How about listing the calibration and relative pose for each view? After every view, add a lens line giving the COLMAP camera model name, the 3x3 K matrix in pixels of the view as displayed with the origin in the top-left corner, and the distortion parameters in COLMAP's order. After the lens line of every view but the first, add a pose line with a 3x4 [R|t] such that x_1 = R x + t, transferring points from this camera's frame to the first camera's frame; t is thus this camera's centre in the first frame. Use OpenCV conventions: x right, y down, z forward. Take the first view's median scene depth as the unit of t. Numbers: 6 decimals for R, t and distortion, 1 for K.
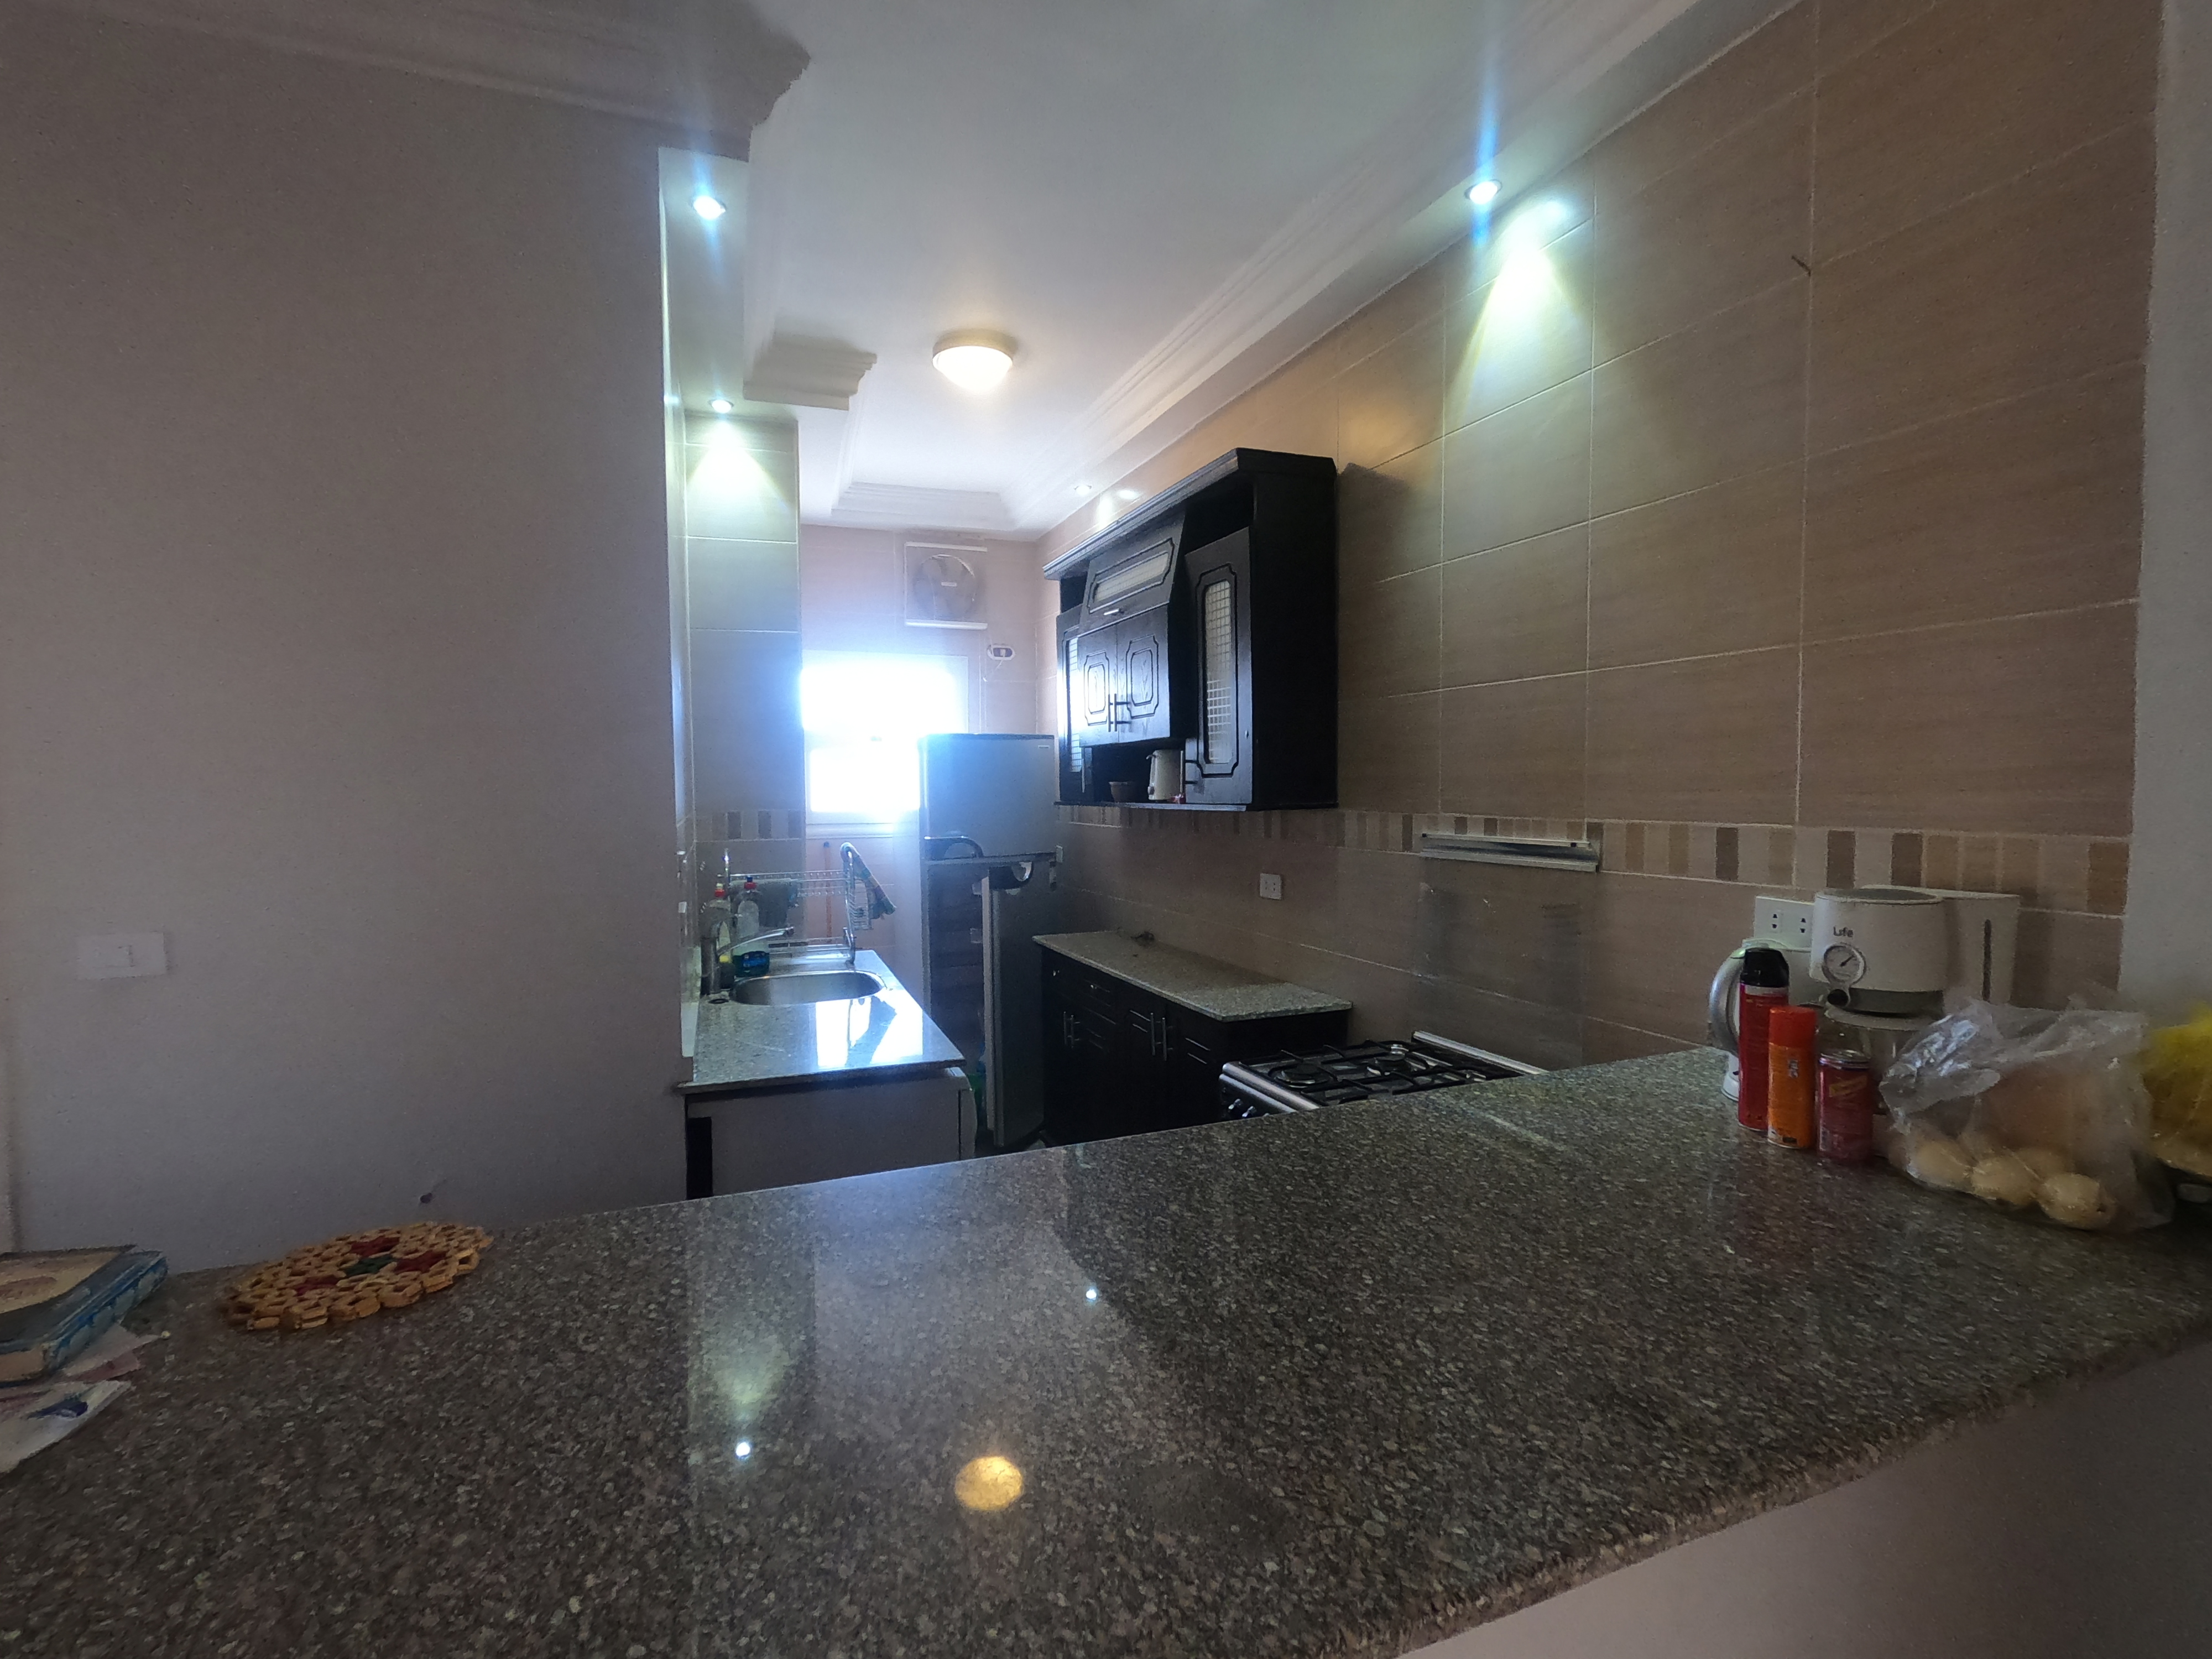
lens RADIAL K [[1068.6, 0, 1106.0], [0, 1068.6, 829.5], [0, 0, 1]] dist [-0.002594, 0.000095]
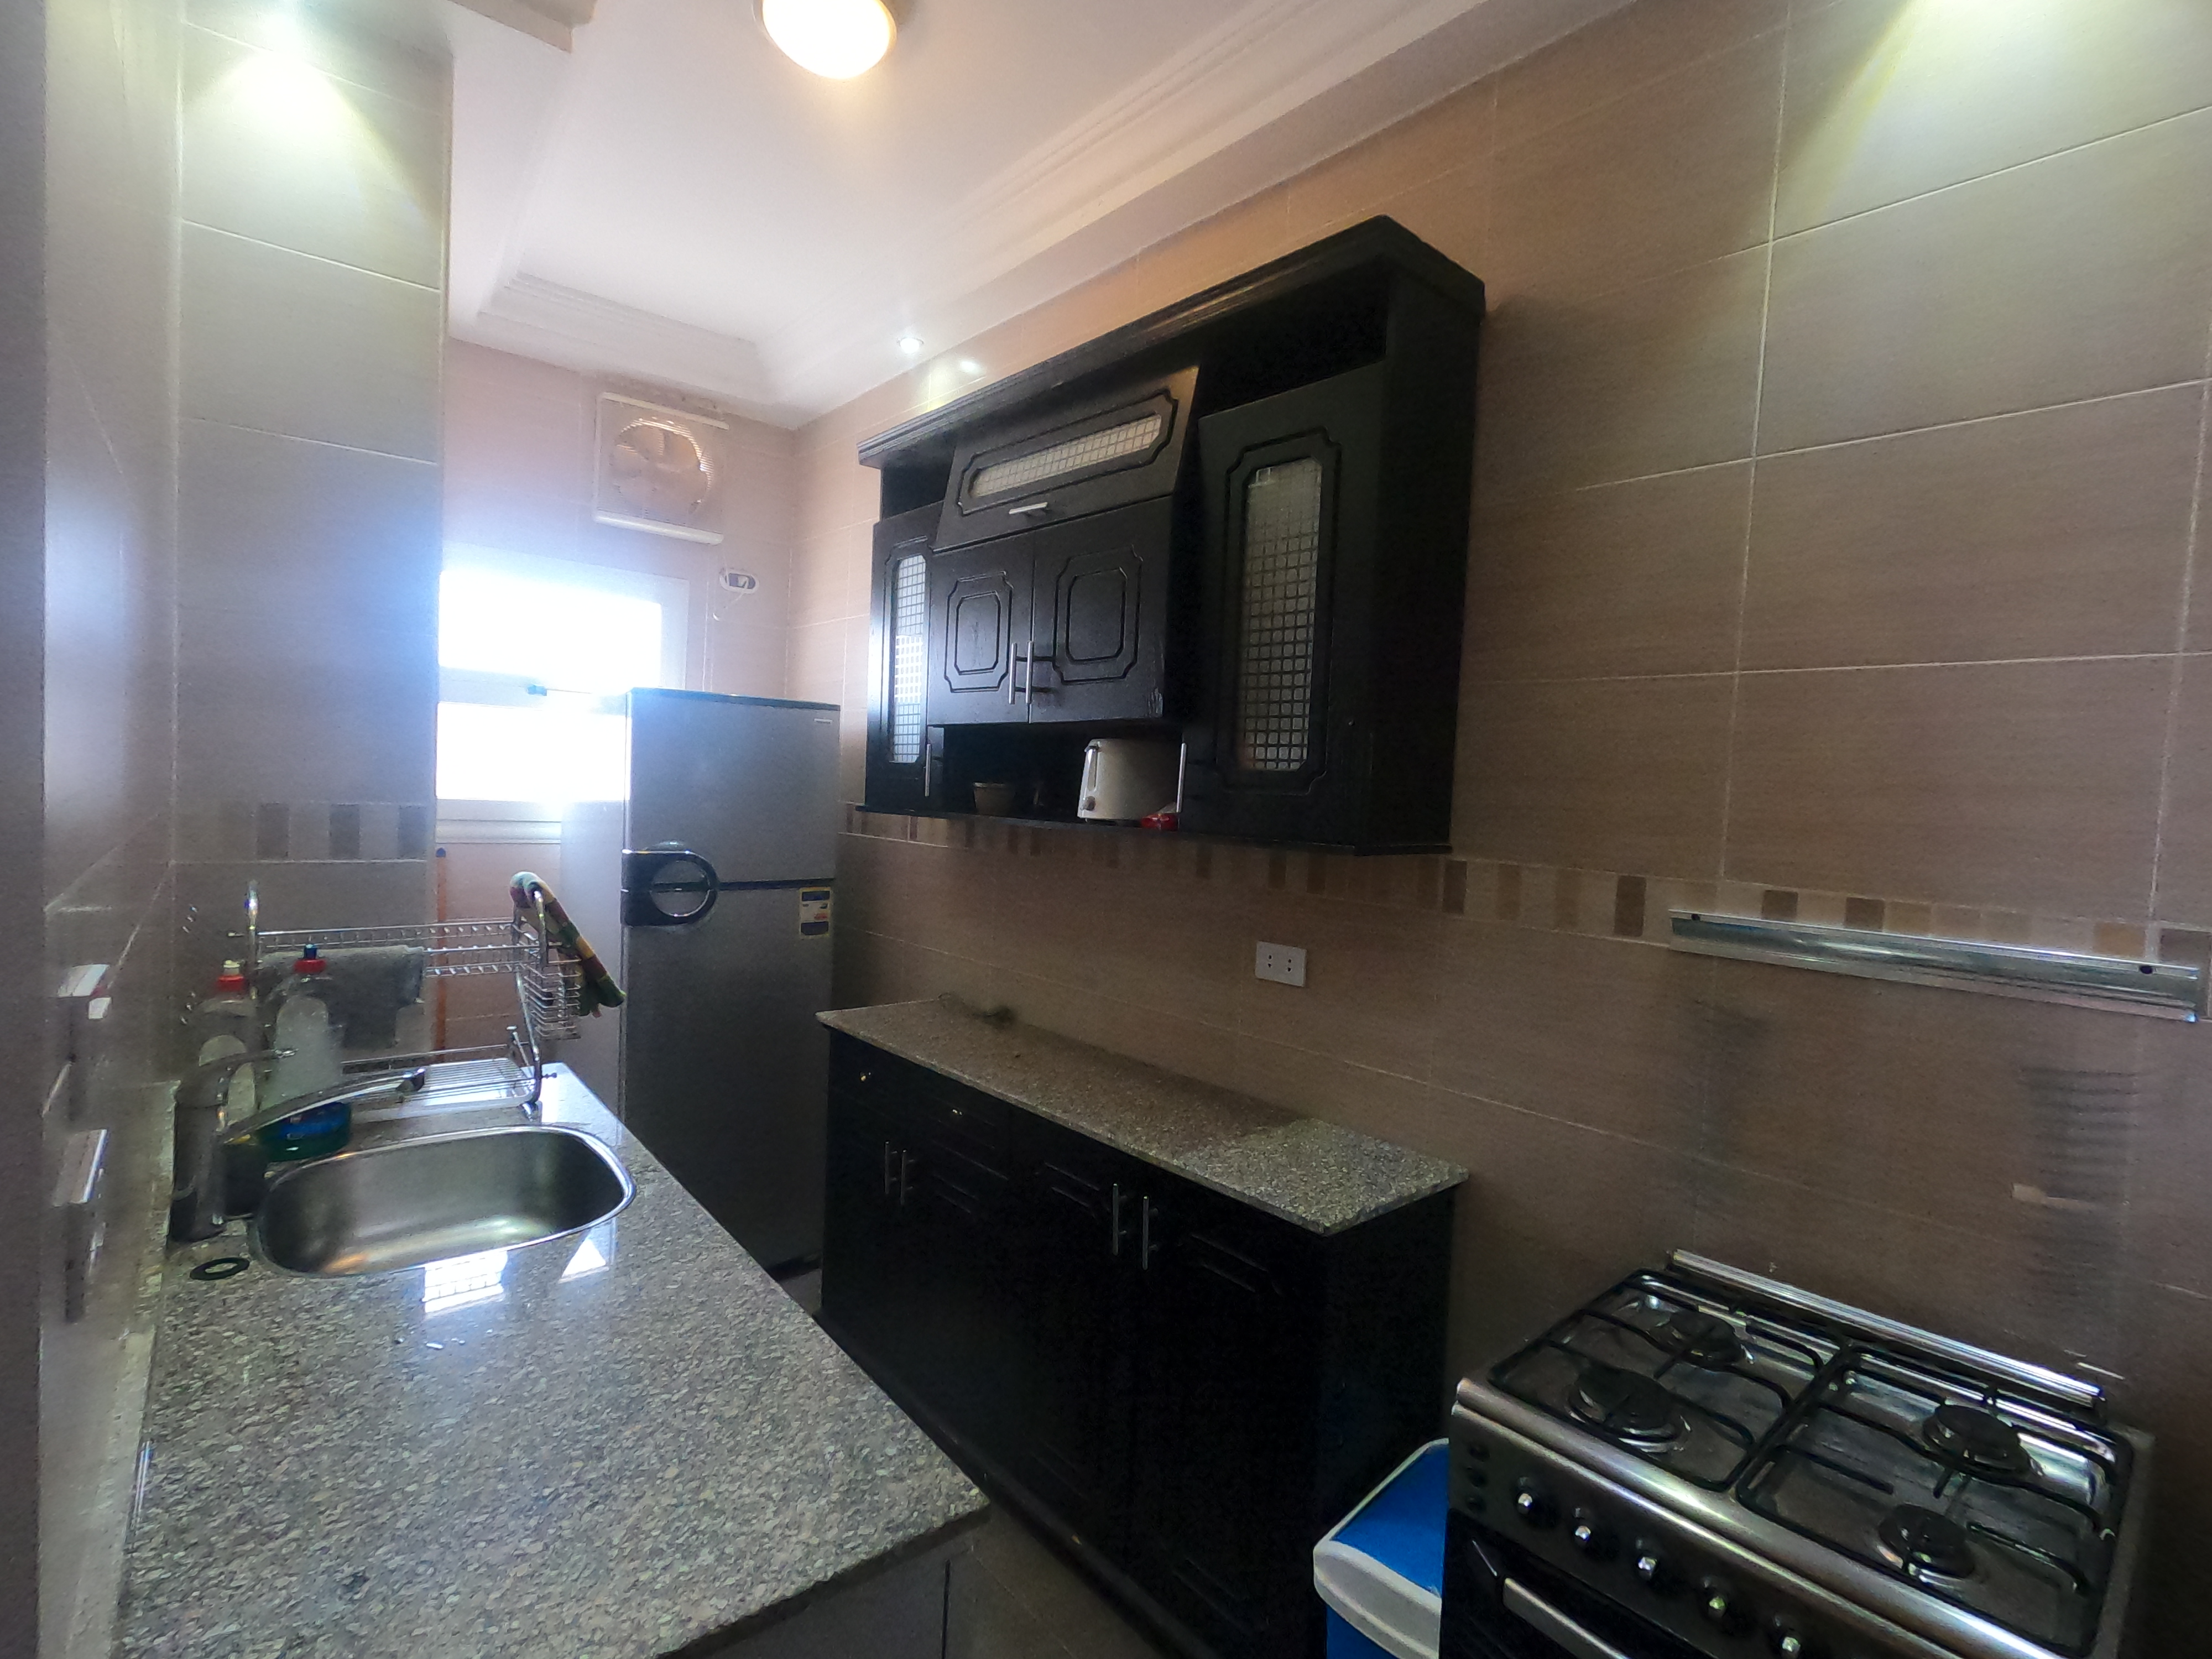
lens RADIAL K [[1052.7, 0, 1103.2], [0, 1052.7, 828.0], [0, 0, 1]] dist [0.000168, -0.000334]
pose [[0.939898, 0.038845, 0.339239, -0.166100], [-0.040860, 0.999164, -0.001202, -0.023005], [-0.339002, -0.012731, 0.940699, 0.448521]]
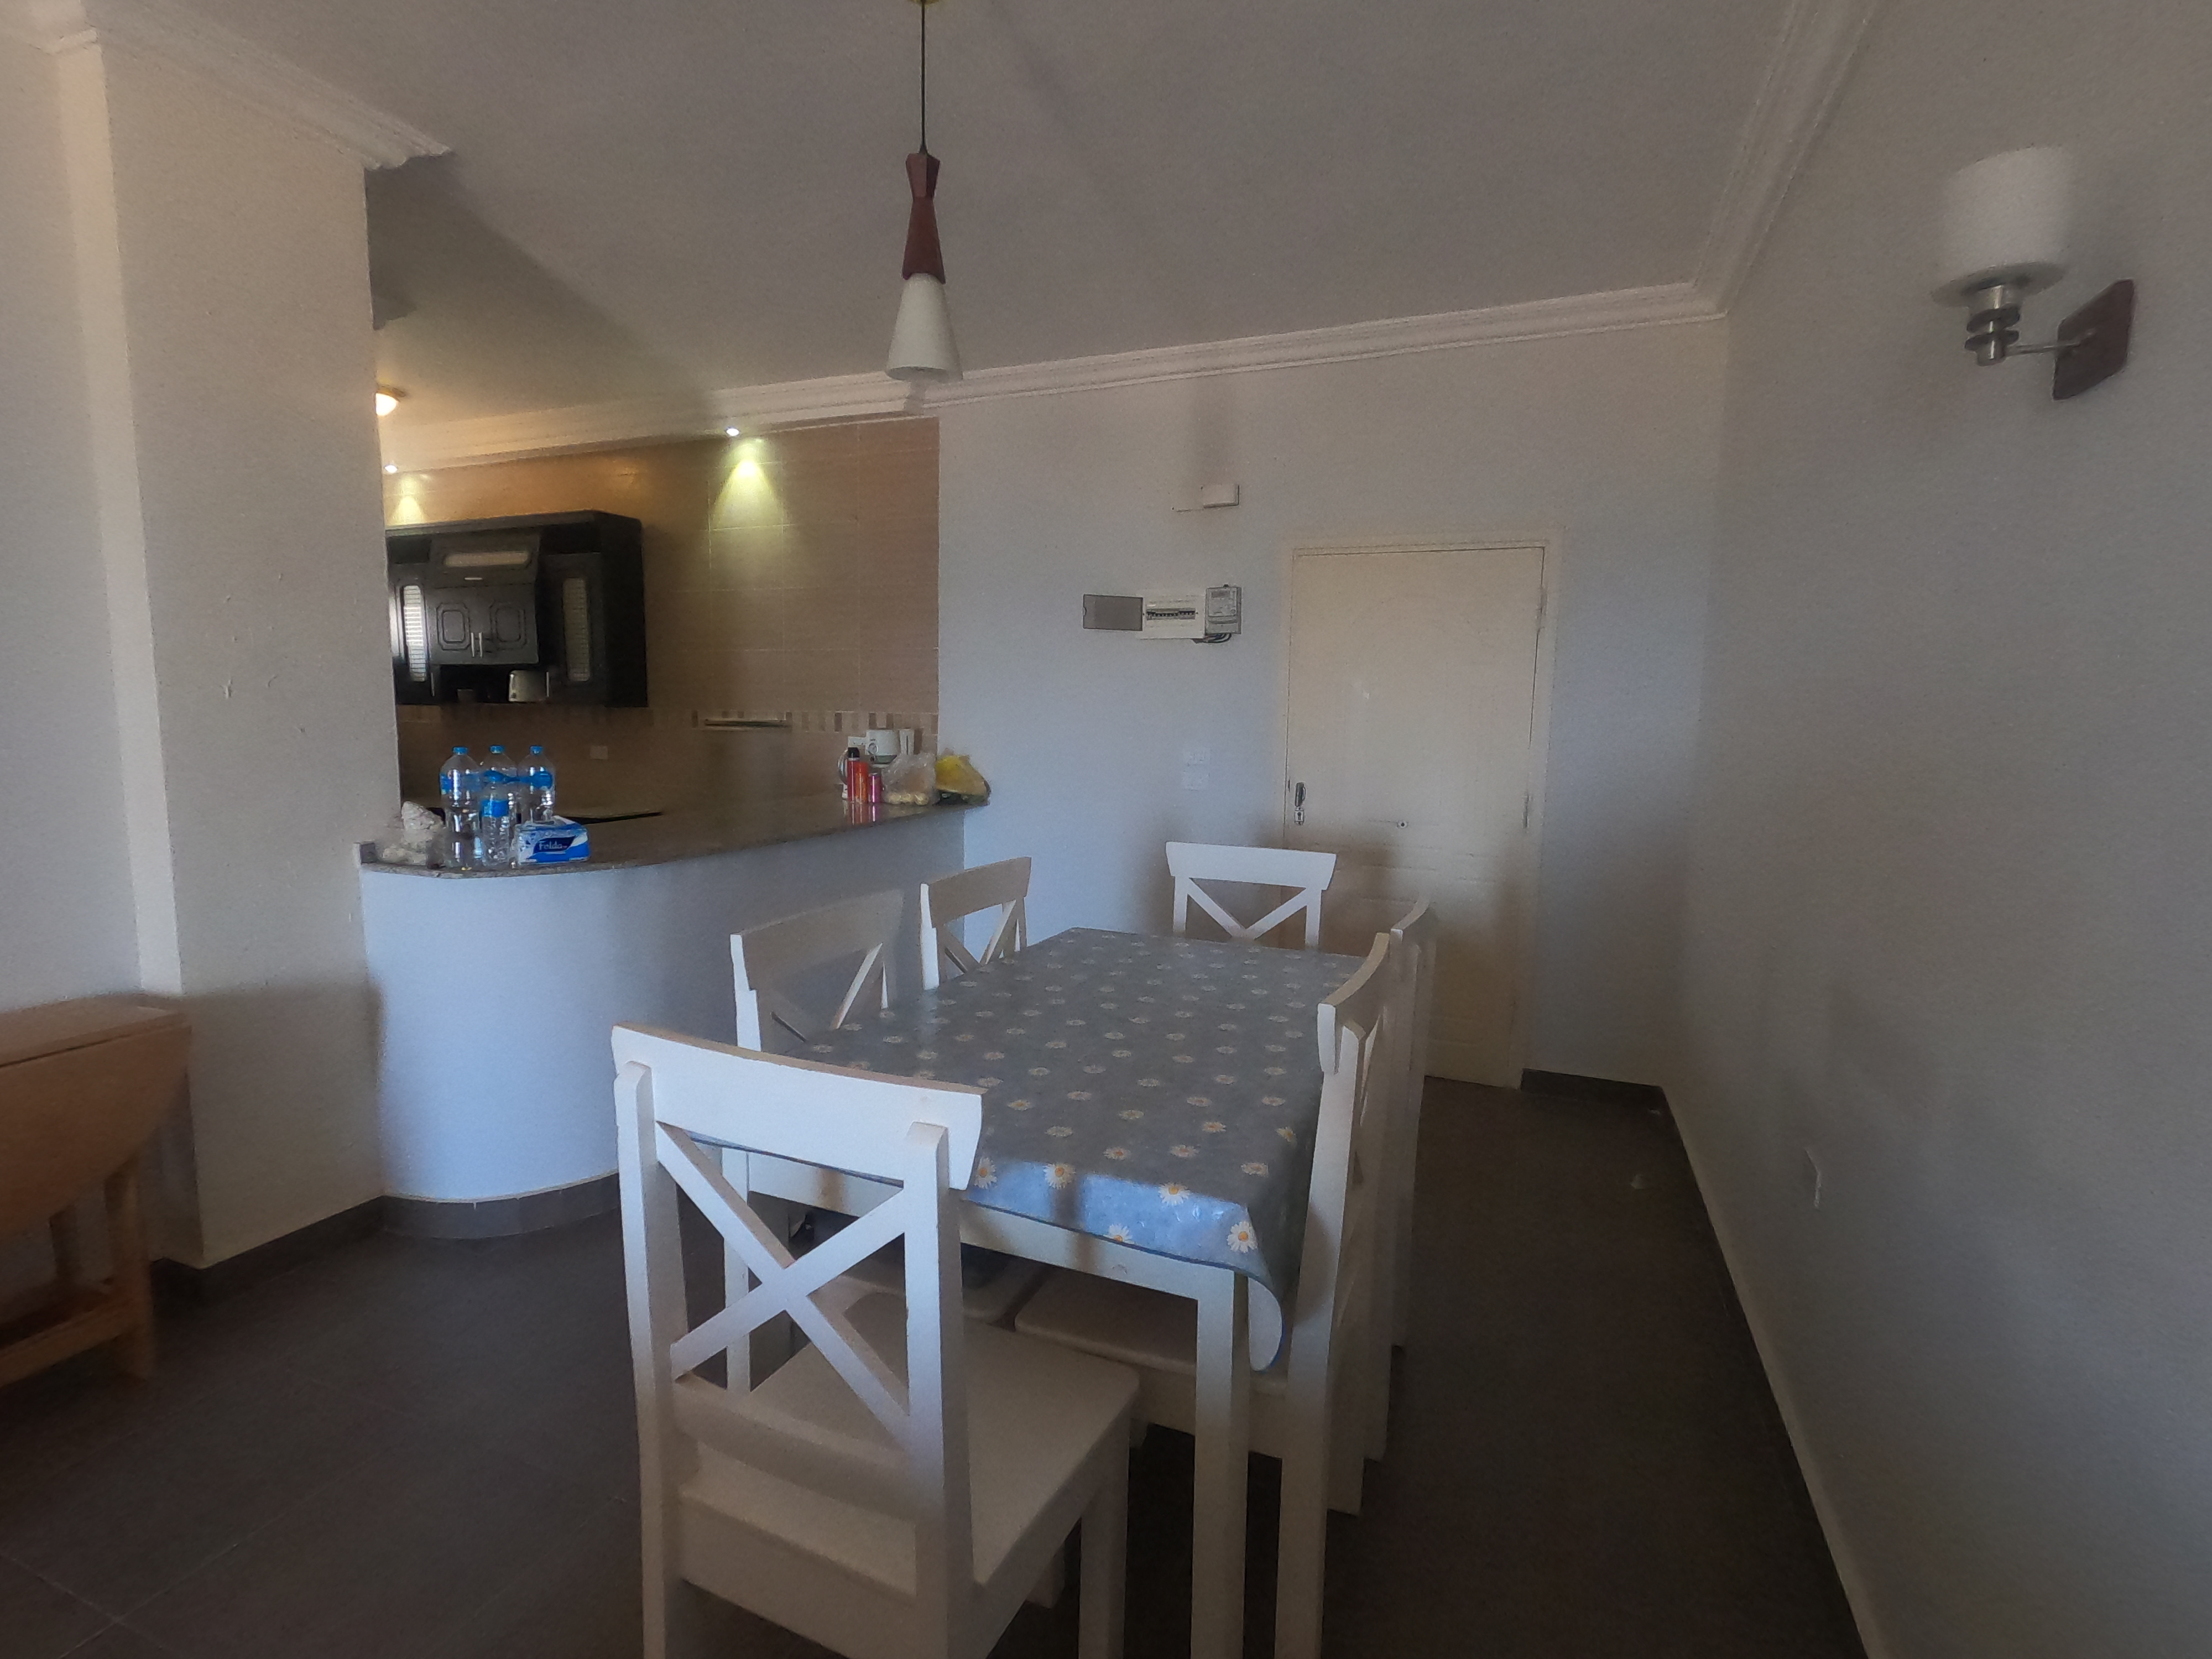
lens RADIAL K [[1052.7, 0, 1103.2], [0, 1052.7, 828.0], [0, 0, 1]] dist [0.000168, -0.000334]
pose [[0.692517, -0.064709, 0.718494, -0.526121], [0.011256, 0.996817, 0.078926, 0.050545], [-0.721314, -0.046571, 0.691041, -0.794683]]
